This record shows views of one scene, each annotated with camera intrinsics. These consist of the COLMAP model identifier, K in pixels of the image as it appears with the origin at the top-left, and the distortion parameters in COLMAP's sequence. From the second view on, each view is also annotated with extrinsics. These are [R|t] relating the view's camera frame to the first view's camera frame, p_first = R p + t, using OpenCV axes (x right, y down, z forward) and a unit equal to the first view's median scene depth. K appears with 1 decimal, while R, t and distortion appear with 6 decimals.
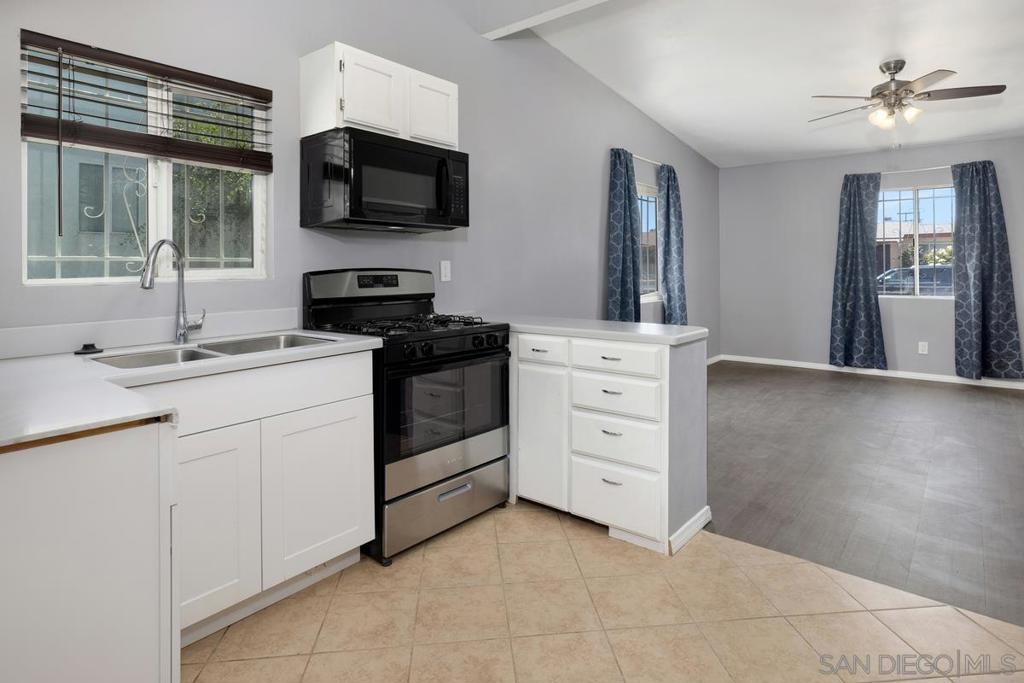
lens RADIAL K [[571.2, 0, 513.5], [0, 571.2, 263.6], [0, 0, 1]] dist [0.000562, 0.001692]
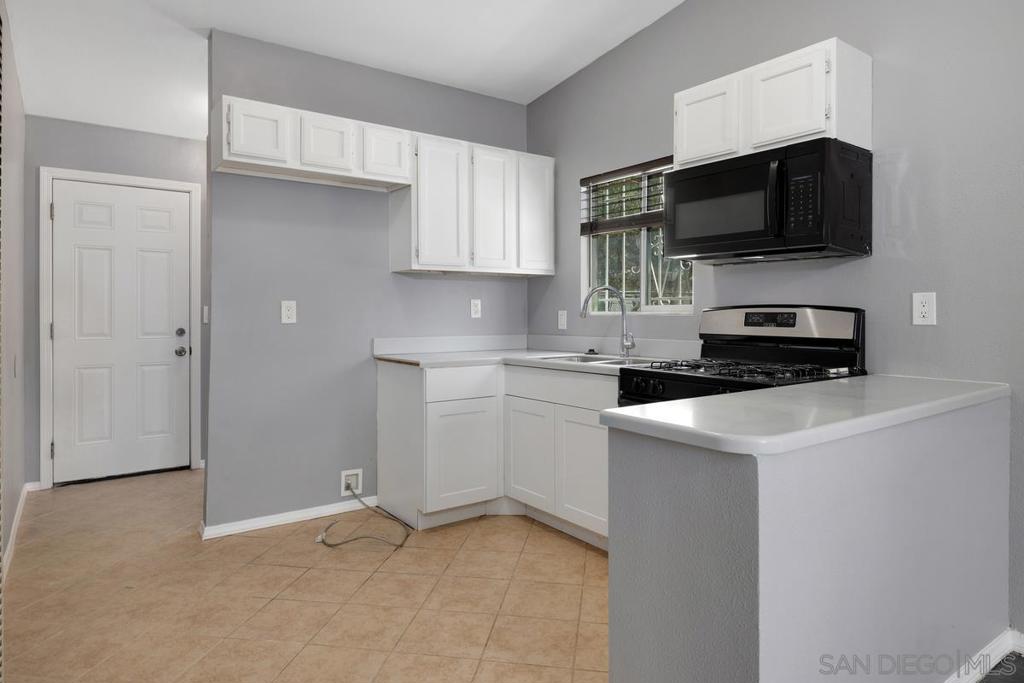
lens RADIAL K [[622.6, 0, 513.3], [0, 622.6, 311.6], [0, 0, 1]] dist [-0.002891, 0.000353]
pose [[-0.276864, 0.010894, -0.960847, 0.414536], [0.015569, 0.999855, 0.006850, 0.003318], [0.960783, -0.013063, -0.276993, 0.470831]]
